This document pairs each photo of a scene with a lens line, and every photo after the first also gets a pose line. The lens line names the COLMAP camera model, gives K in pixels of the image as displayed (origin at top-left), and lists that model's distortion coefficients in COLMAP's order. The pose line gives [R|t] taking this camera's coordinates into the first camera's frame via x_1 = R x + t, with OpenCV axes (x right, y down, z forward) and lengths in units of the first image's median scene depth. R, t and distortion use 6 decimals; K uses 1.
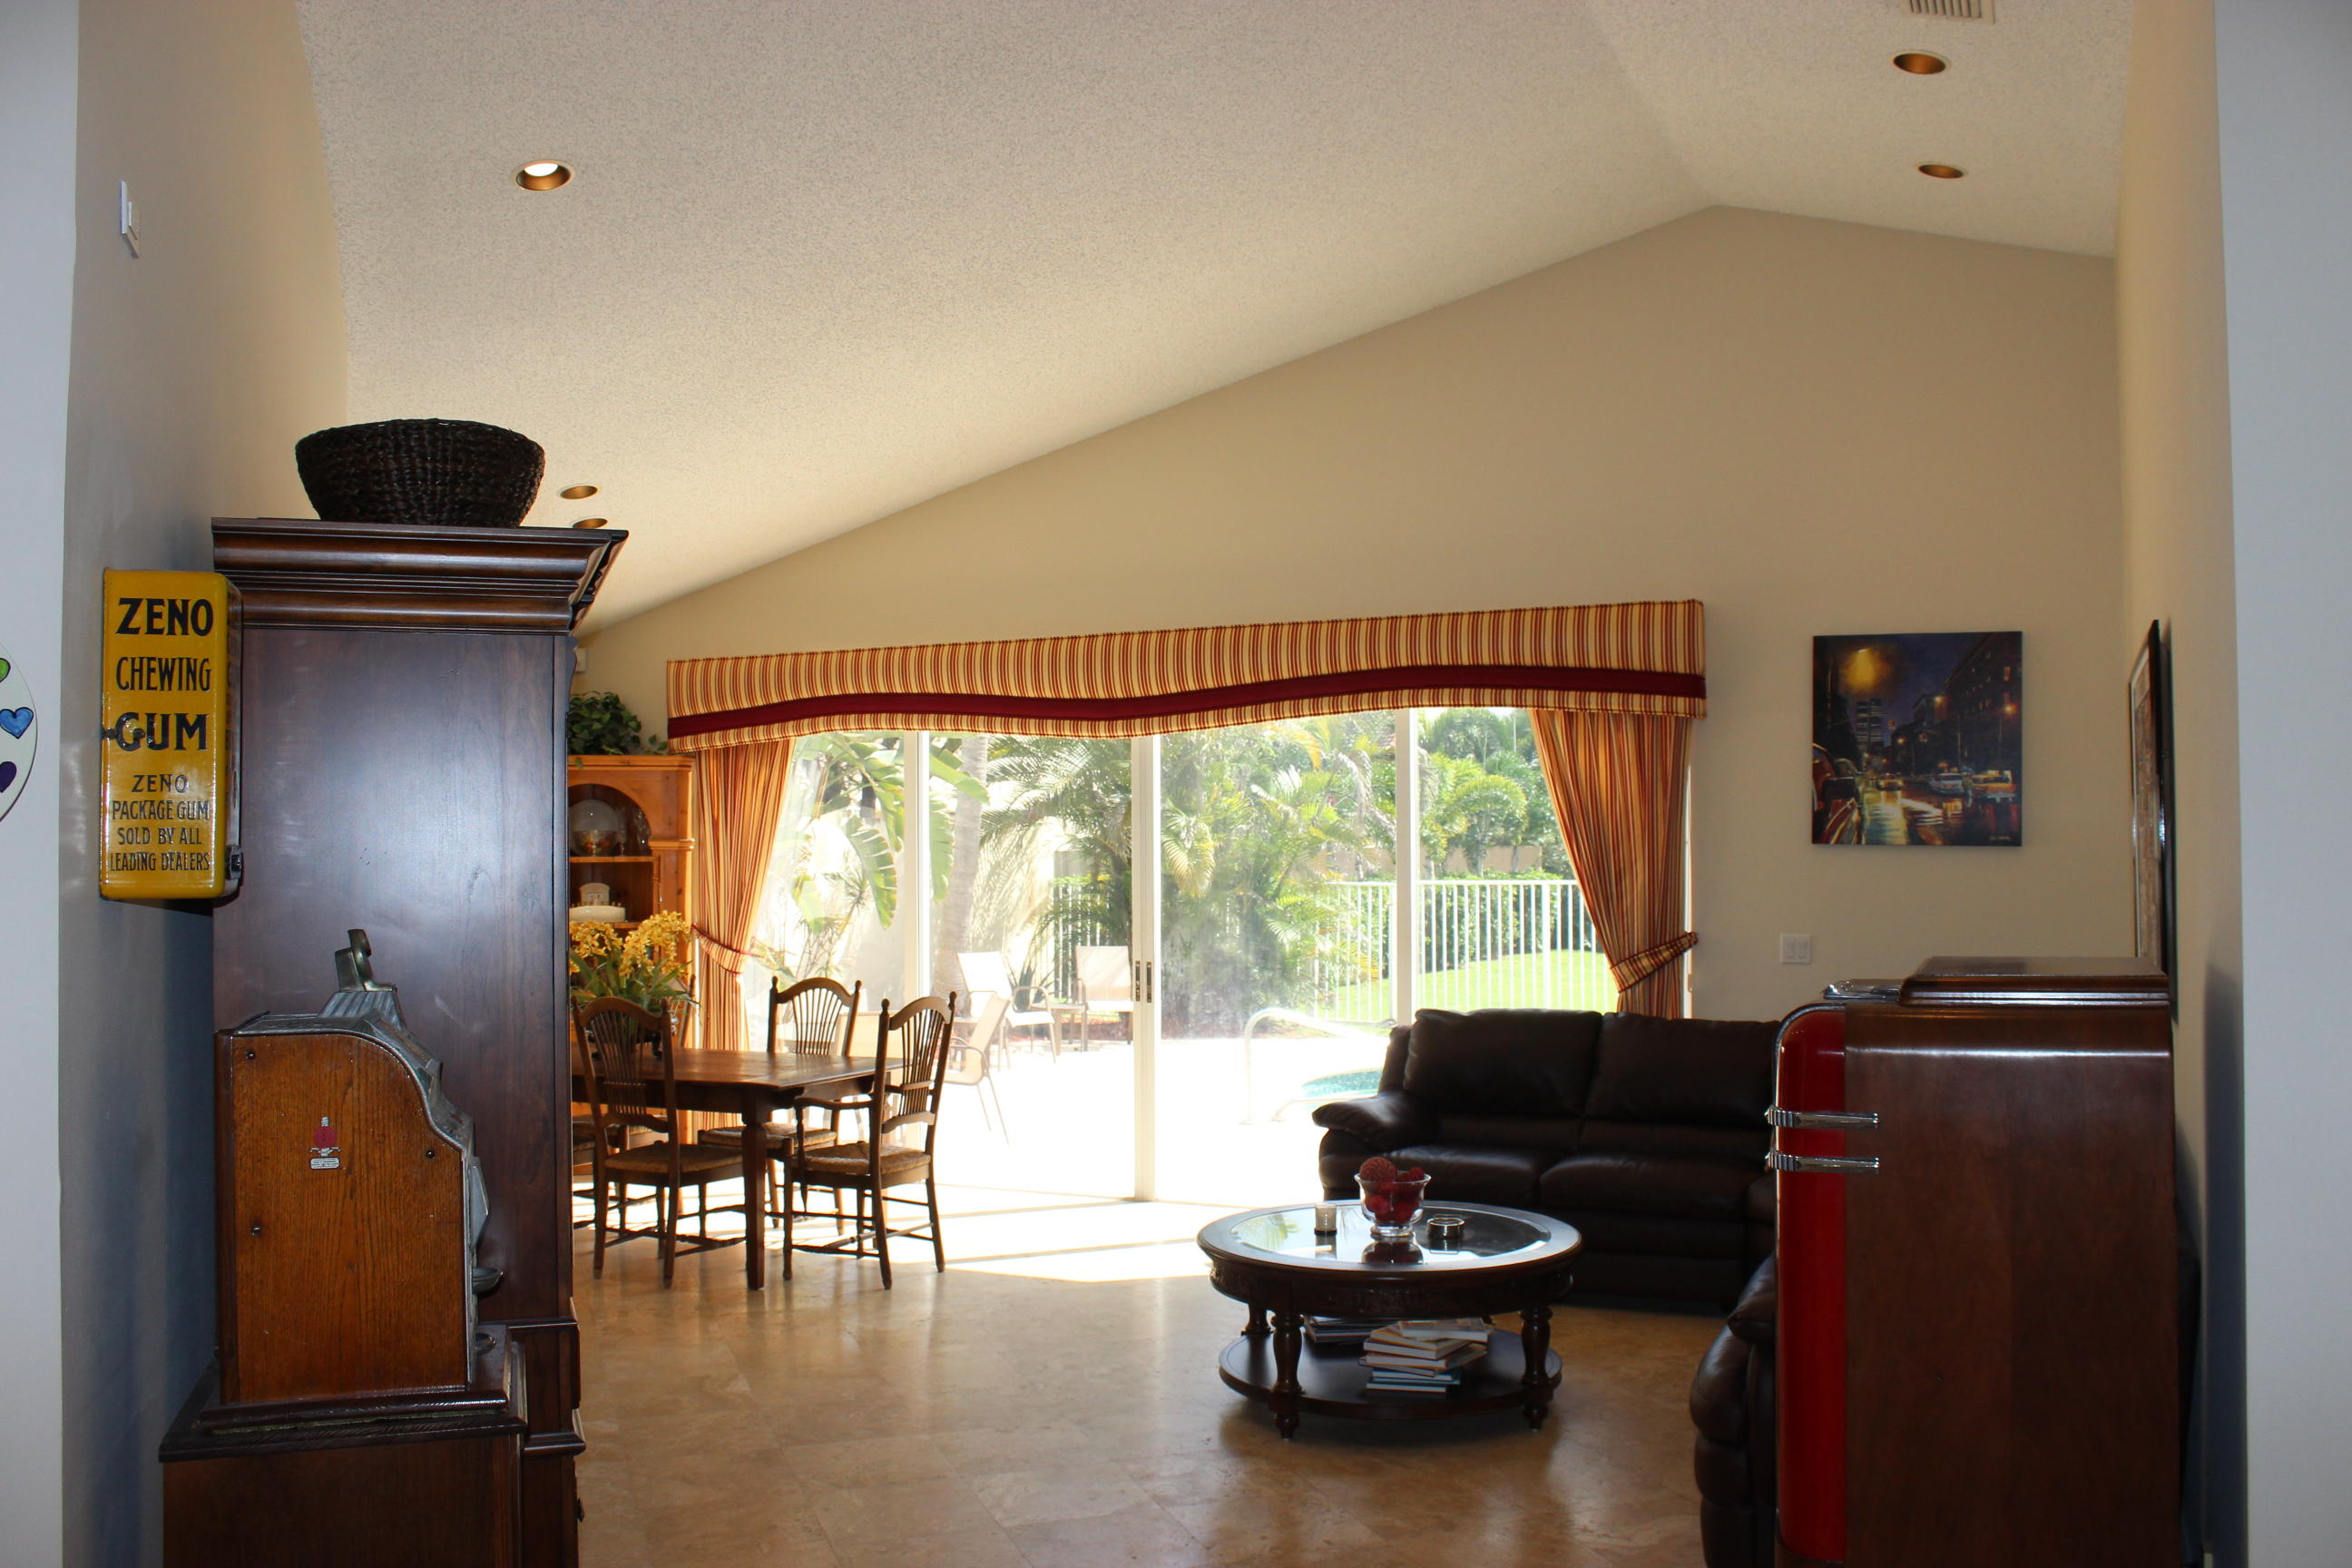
lens RADIAL K [[2041.1, 0, 1184.5], [0, 2041.1, 769.0], [0, 0, 1]] dist [-0.123581, 0.097760]
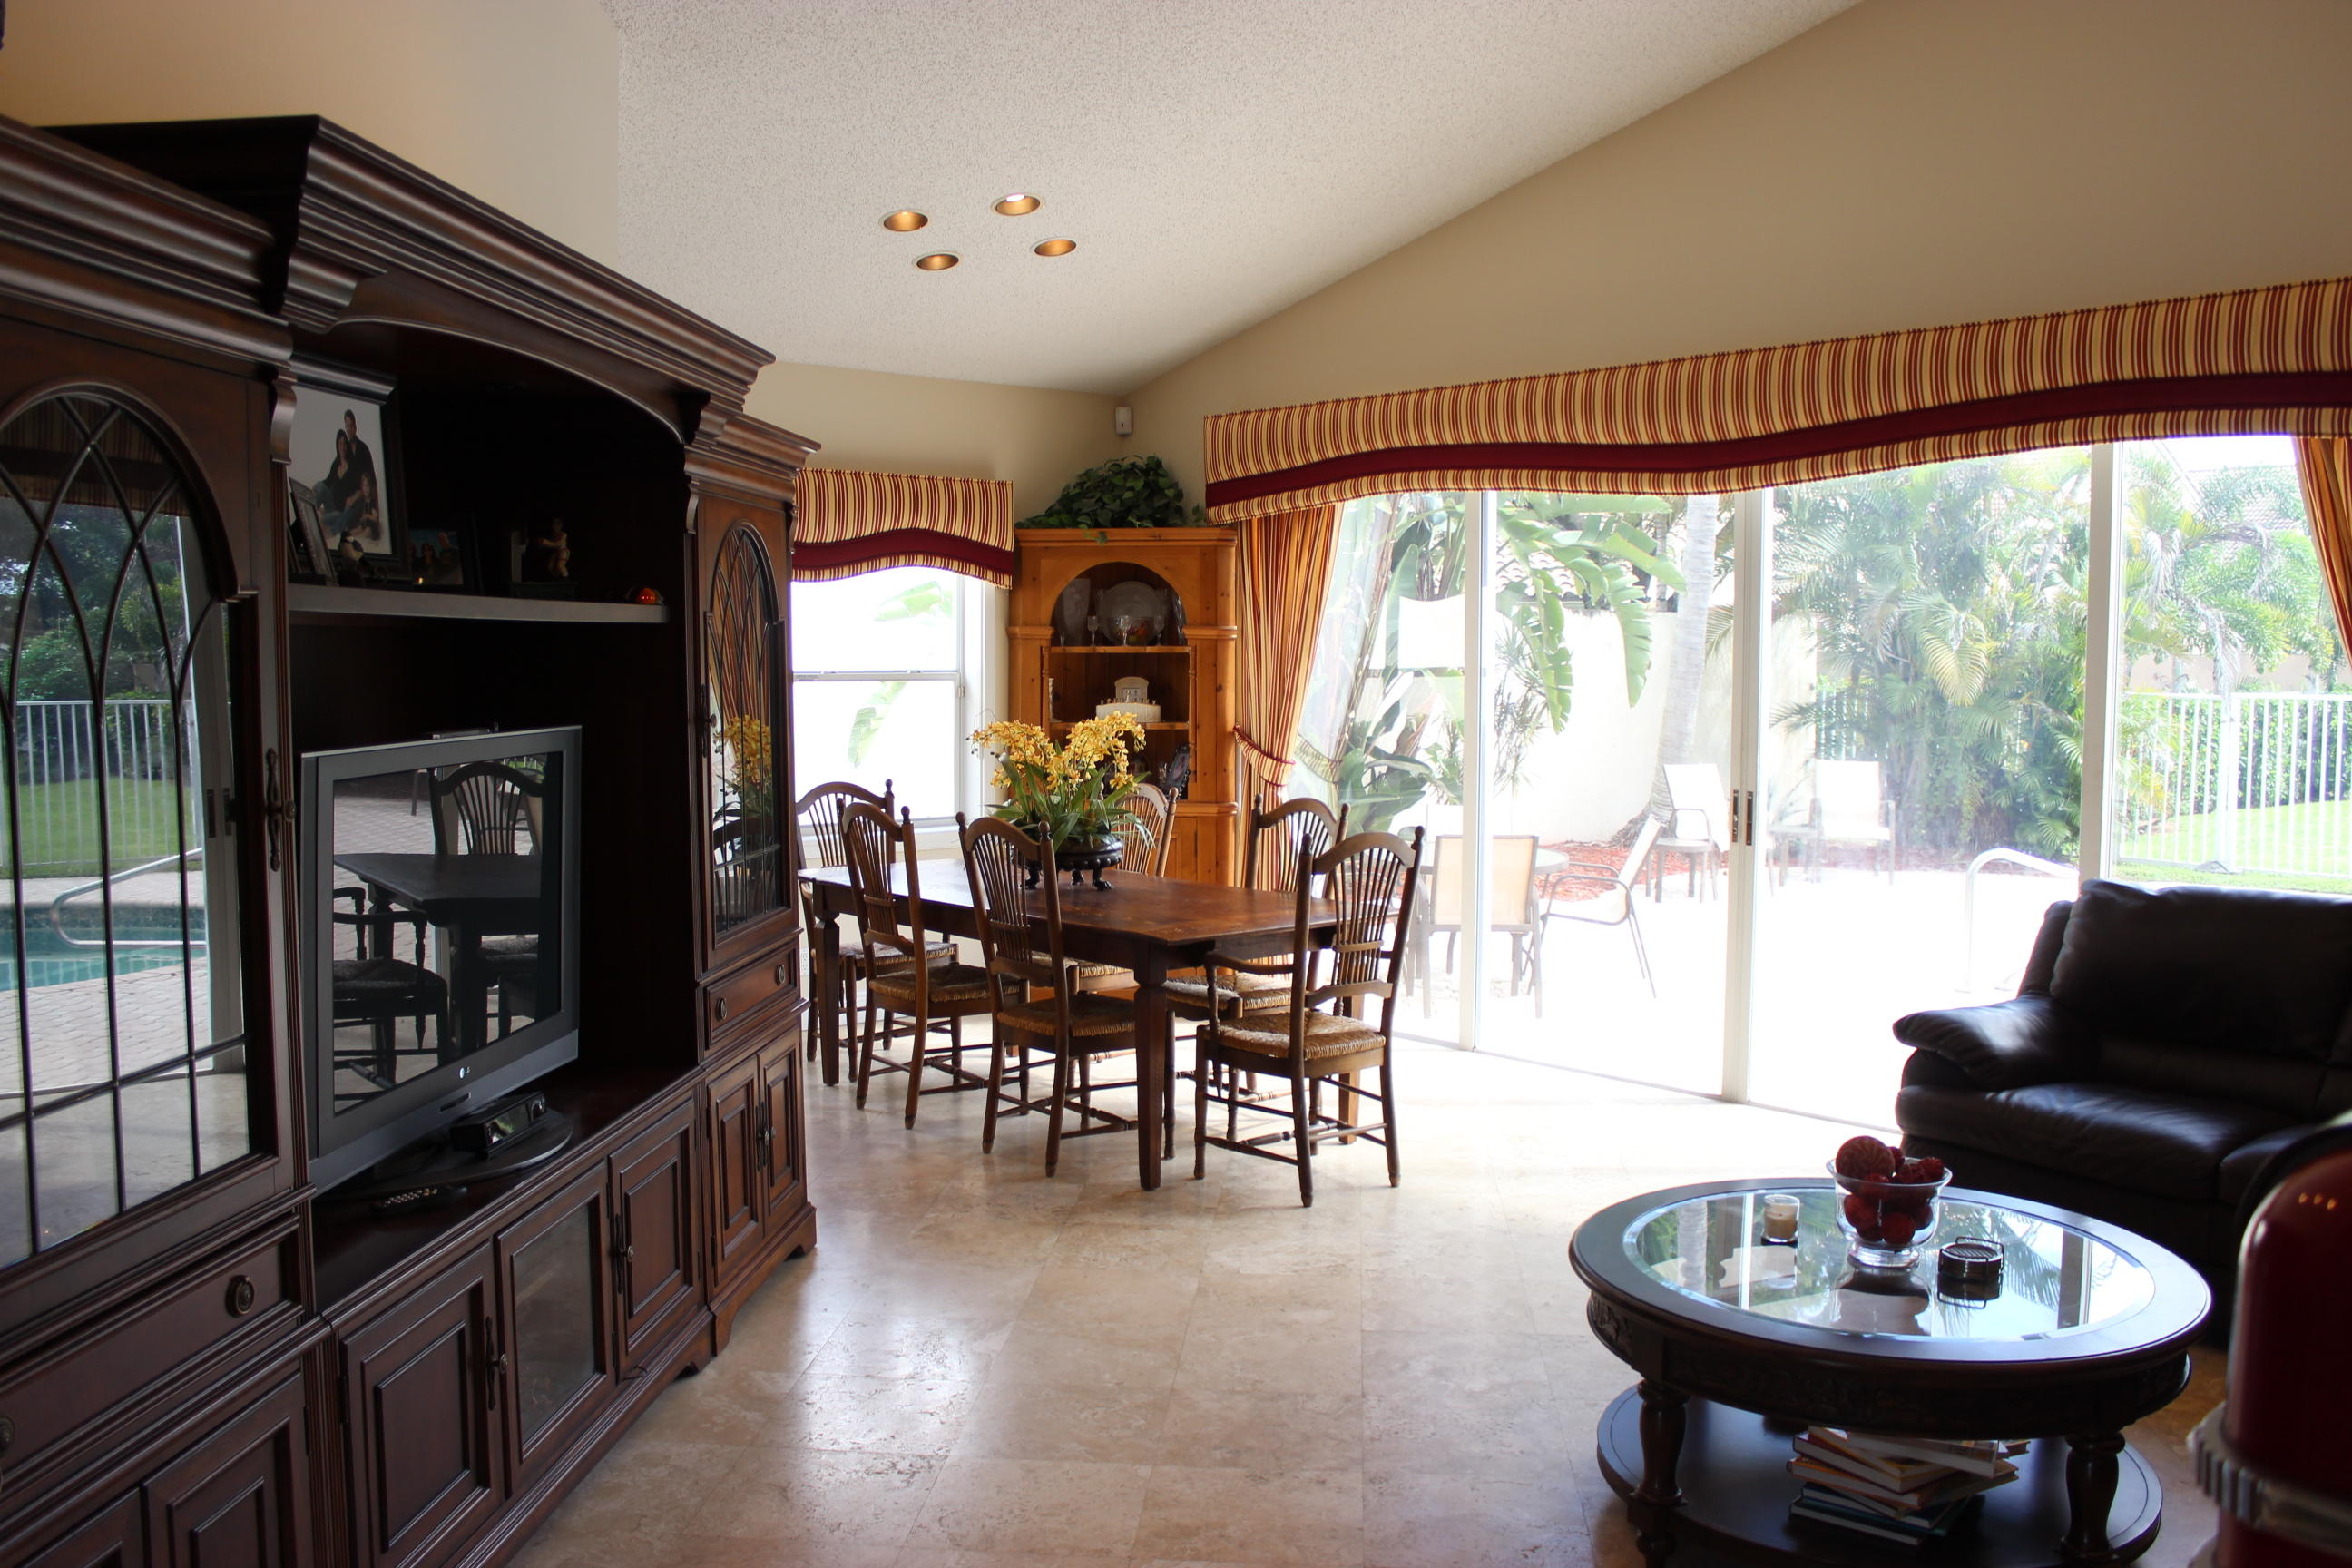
lens RADIAL K [[2041.1, 0, 1168.2], [0, 2041.1, 800.6], [0, 0, 1]] dist [-0.123581, 0.097760]
pose [[0.912486, 0.040752, -0.407072, 0.106701], [0.006226, 0.993528, 0.113417, 0.012800], [0.409059, -0.106026, 0.906327, 0.266038]]
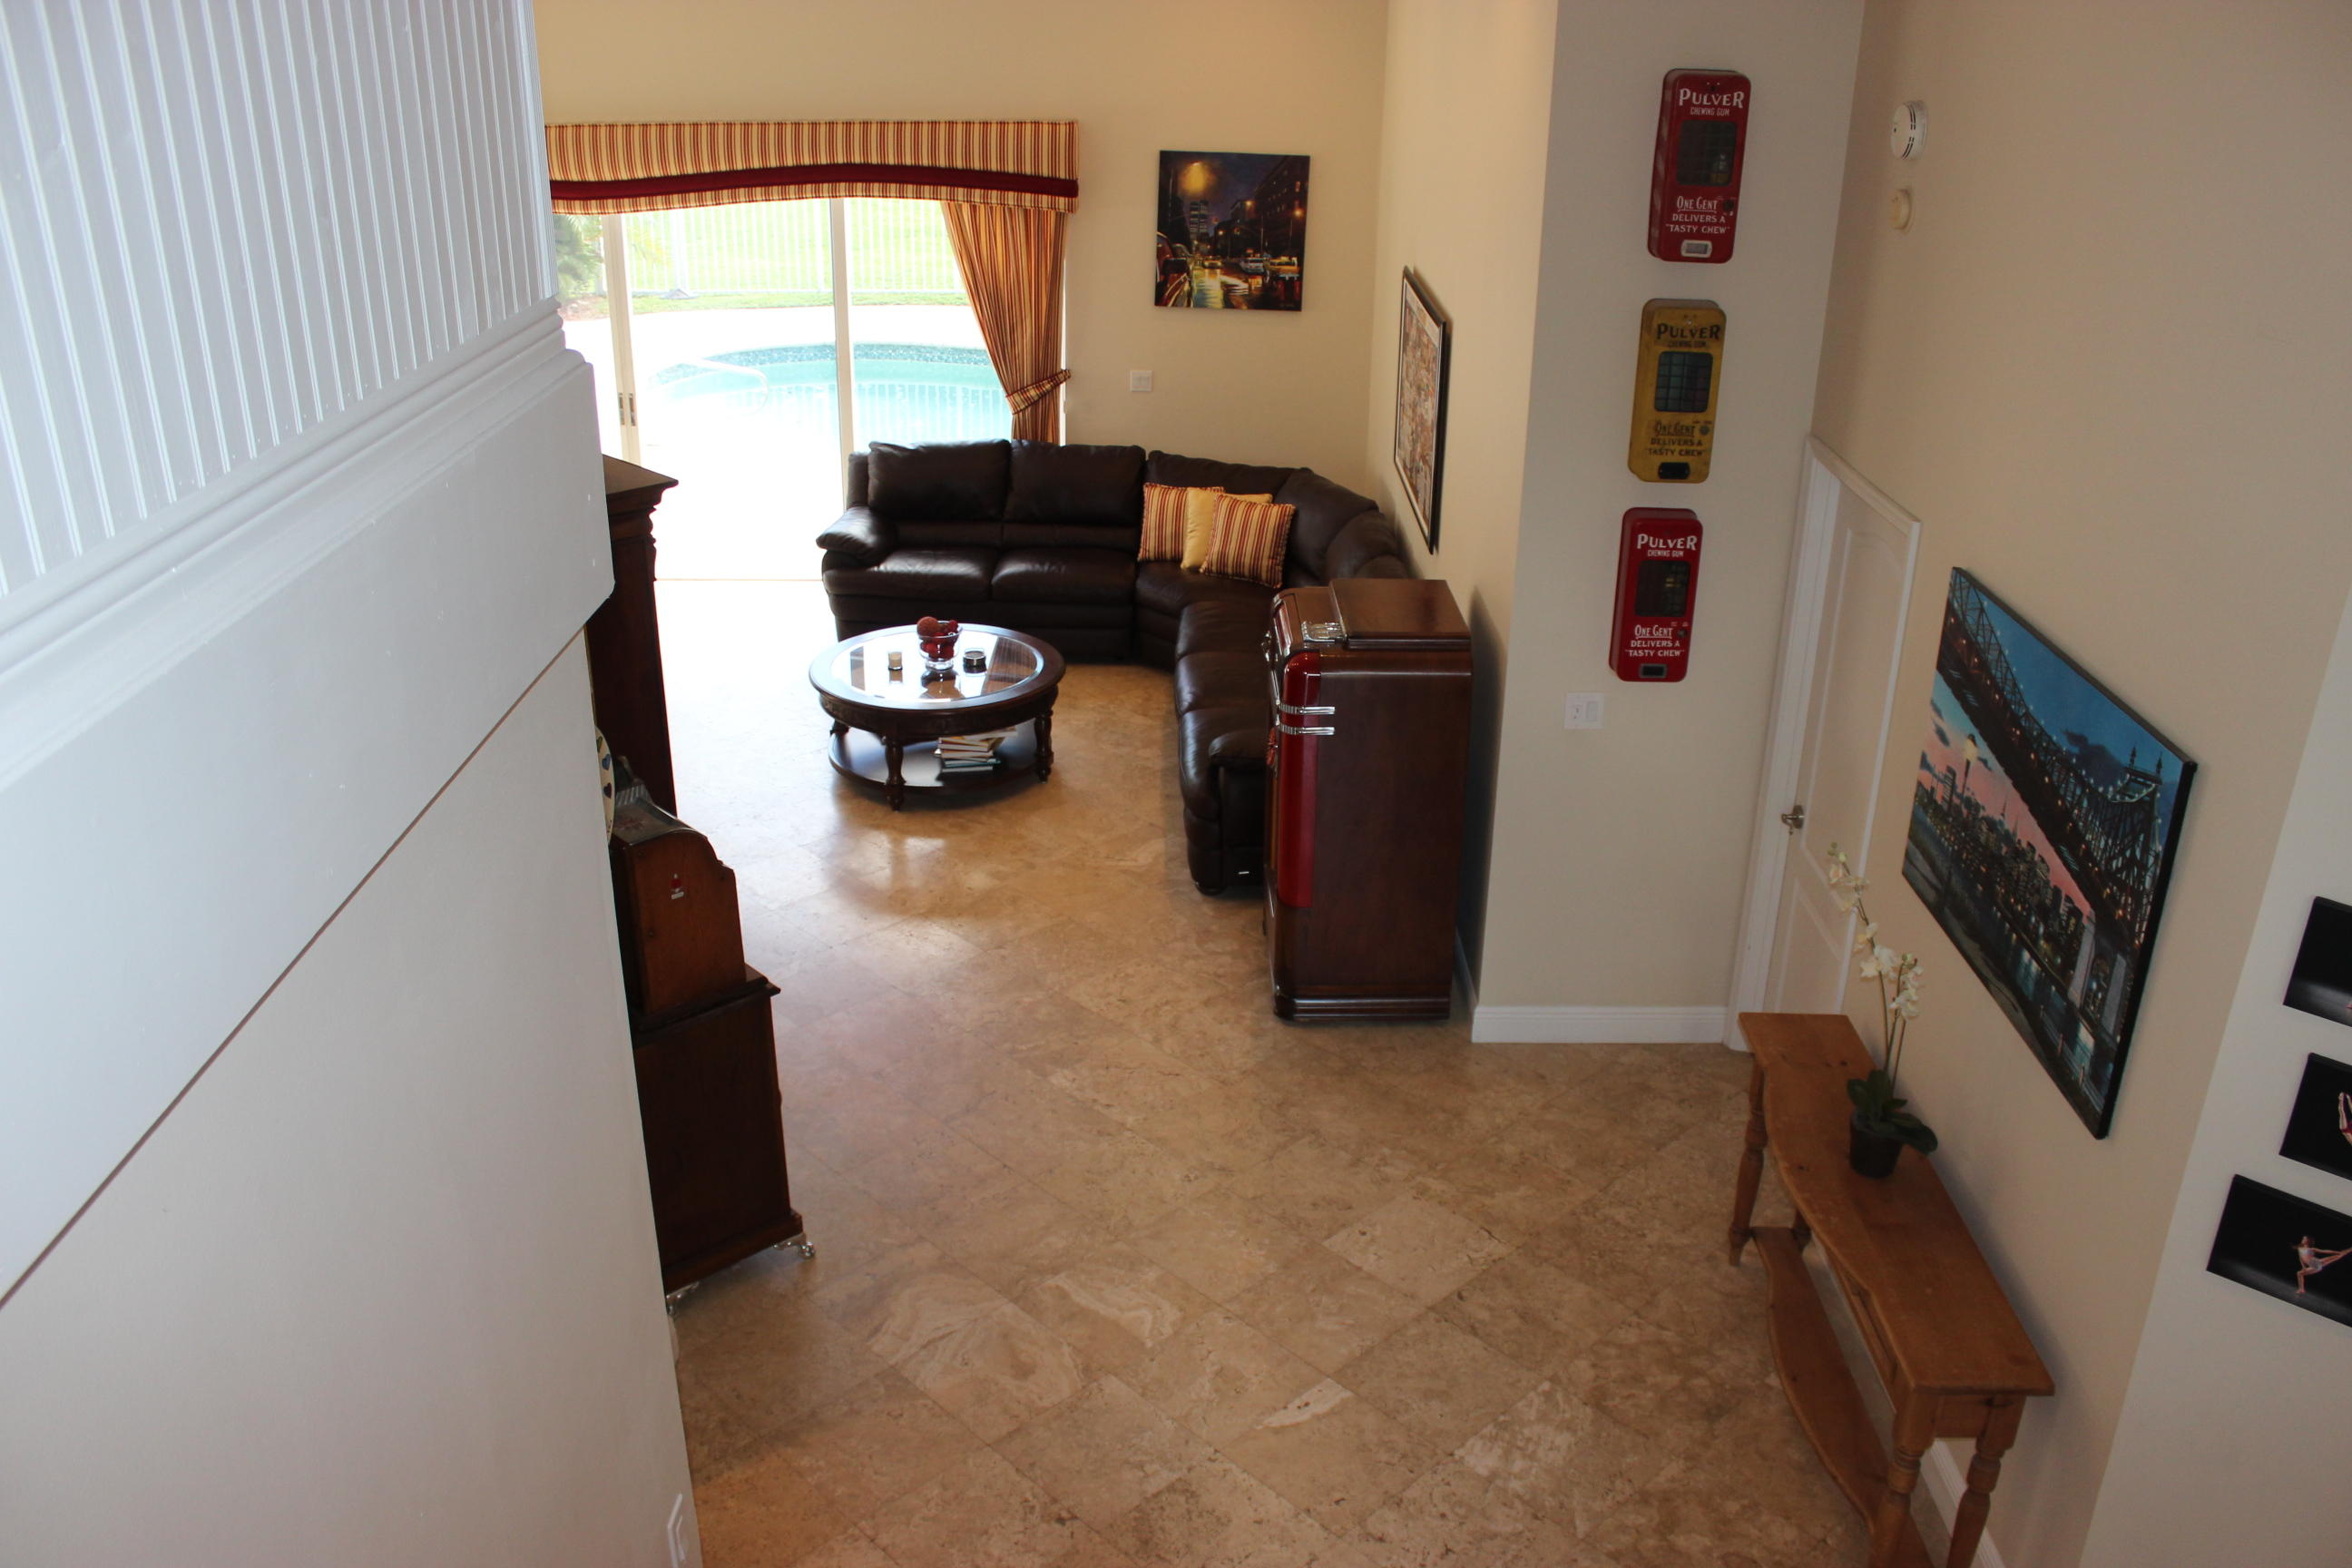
lens RADIAL K [[2041.1, 0, 1164.2], [0, 2041.1, 786.3], [0, 0, 1]] dist [-0.123581, 0.097760]
pose [[0.918419, -0.144827, 0.368147, -0.231528], [-0.027749, 0.904705, 0.425133, -0.248930], [-0.394636, -0.400666, 0.826879, -0.261224]]
